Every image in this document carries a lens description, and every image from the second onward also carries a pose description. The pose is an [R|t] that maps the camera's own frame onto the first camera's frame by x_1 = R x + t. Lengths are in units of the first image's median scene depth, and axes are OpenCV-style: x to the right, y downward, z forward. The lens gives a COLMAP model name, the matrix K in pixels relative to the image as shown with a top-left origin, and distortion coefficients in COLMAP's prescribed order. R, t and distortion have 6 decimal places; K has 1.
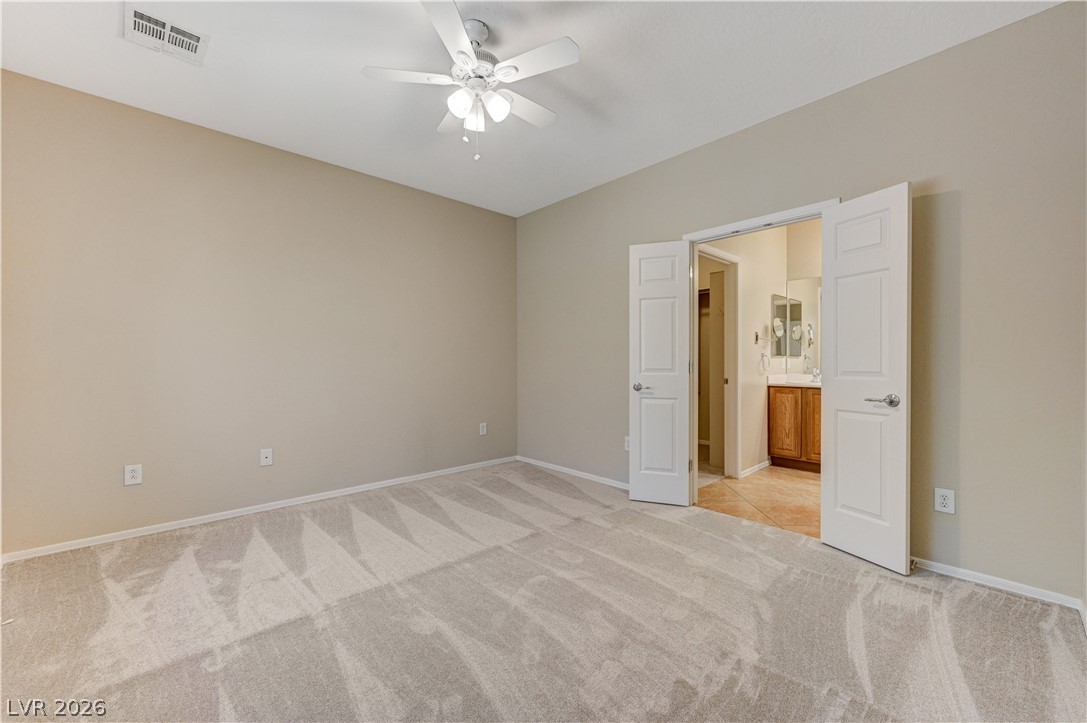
lens RADIAL K [[430.2, 0, 544.7], [0, 430.2, 359.3], [0, 0, 1]] dist [0.003559, -0.000059]
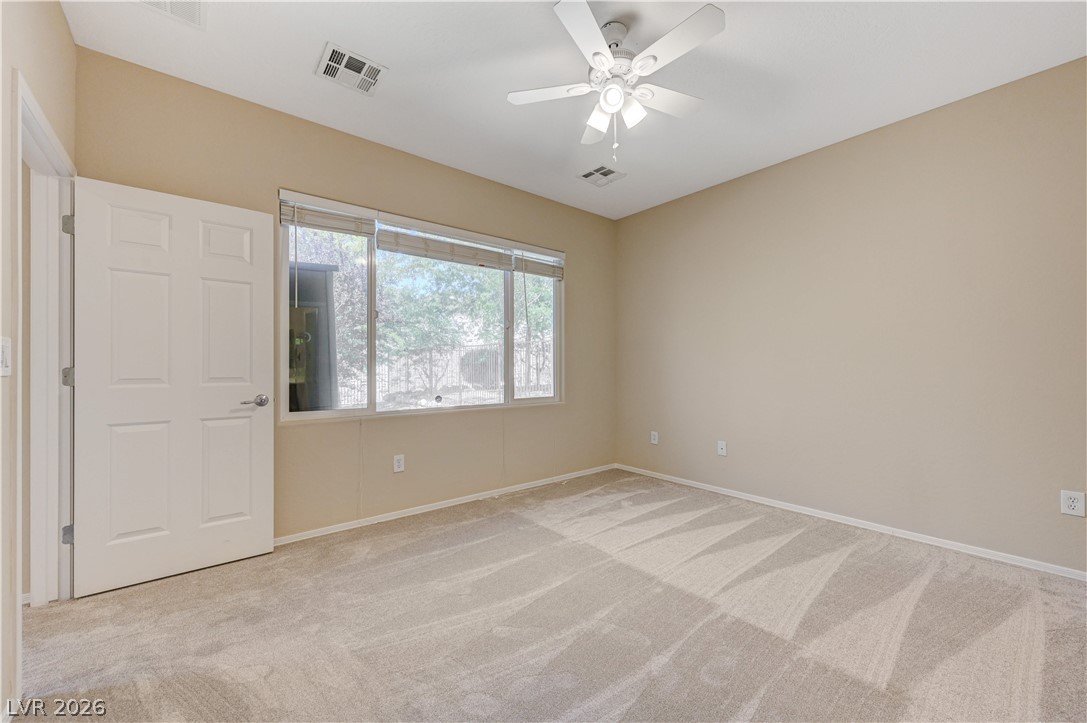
lens RADIAL K [[430.2, 0, 546.2], [0, 430.2, 365.1], [0, 0, 1]] dist [0.003559, -0.000059]
pose [[-0.067244, -0.006596, -0.997715, 0.642878], [0.004982, 0.999963, -0.006947, 0.014424], [0.997724, -0.005437, -0.067209, 0.728953]]
